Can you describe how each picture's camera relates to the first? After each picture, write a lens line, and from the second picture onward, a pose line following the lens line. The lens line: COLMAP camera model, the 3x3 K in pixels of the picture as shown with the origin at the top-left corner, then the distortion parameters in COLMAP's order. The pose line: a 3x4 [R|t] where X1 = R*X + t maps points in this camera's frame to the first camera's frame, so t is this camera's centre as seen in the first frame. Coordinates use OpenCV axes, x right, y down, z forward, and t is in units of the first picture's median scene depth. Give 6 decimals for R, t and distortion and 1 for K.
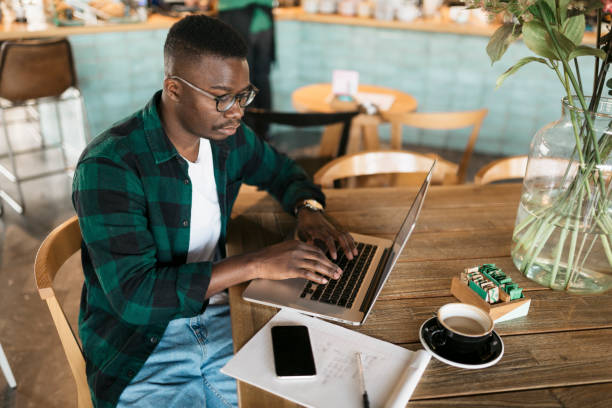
lens RADIAL K [[590.6, 0, 302.9], [0, 590.6, 204.3], [0, 0, 1]] dist [-0.004468, 0.000000]
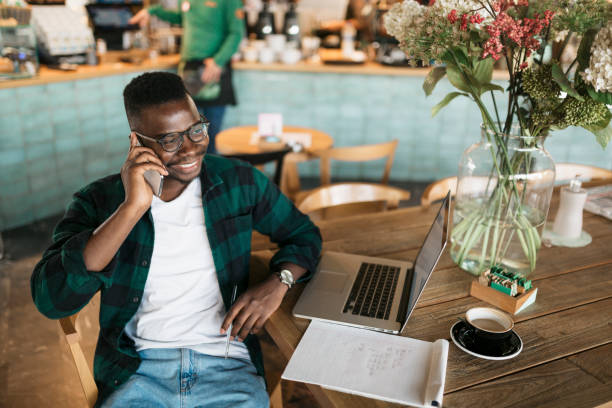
lens RADIAL K [[590.6, 0, 306.4], [0, 590.6, 204.5], [0, 0, 1]] dist [-0.004468, 0.000000]
pose [[0.962407, -0.104100, 0.250869, -0.148031], [0.119166, 0.991827, -0.045592, -0.006568], [-0.244073, 0.073773, 0.966947, -0.037338]]
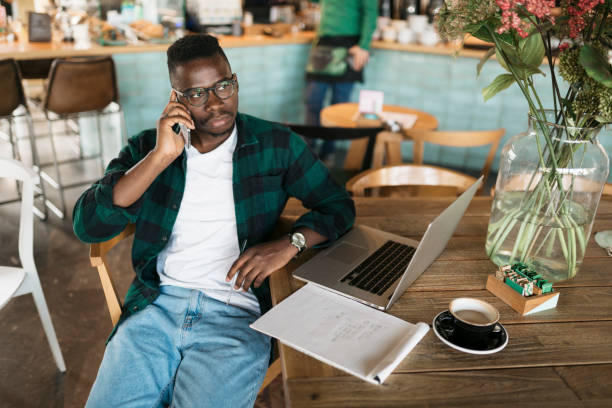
lens RADIAL K [[590.6, 0, 304.0], [0, 590.6, 201.8], [0, 0, 1]] dist [-0.004468, 0.000000]
pose [[0.999327, 0.021902, -0.029442, -0.014188], [-0.023009, 0.999020, -0.037802, 0.017970], [0.028585, 0.038454, 0.998851, -0.064198]]
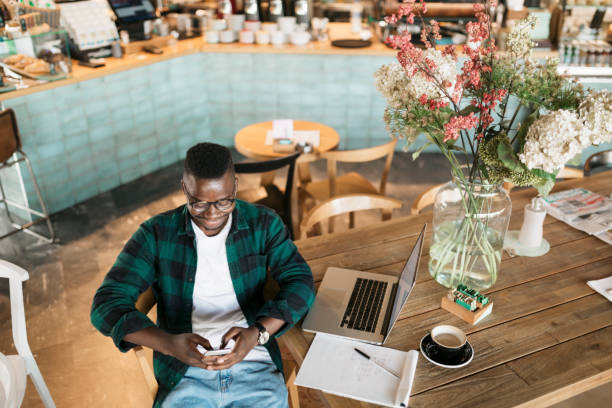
lens RADIAL K [[590.6, 0, 305.0], [0, 590.6, 203.3], [0, 0, 1]] dist [-0.004468, 0.000000]
pose [[0.967041, -0.147815, 0.207320, -0.156750], [0.138763, 0.988647, 0.057628, -0.118871], [-0.213485, -0.026960, 0.976574, -0.191148]]
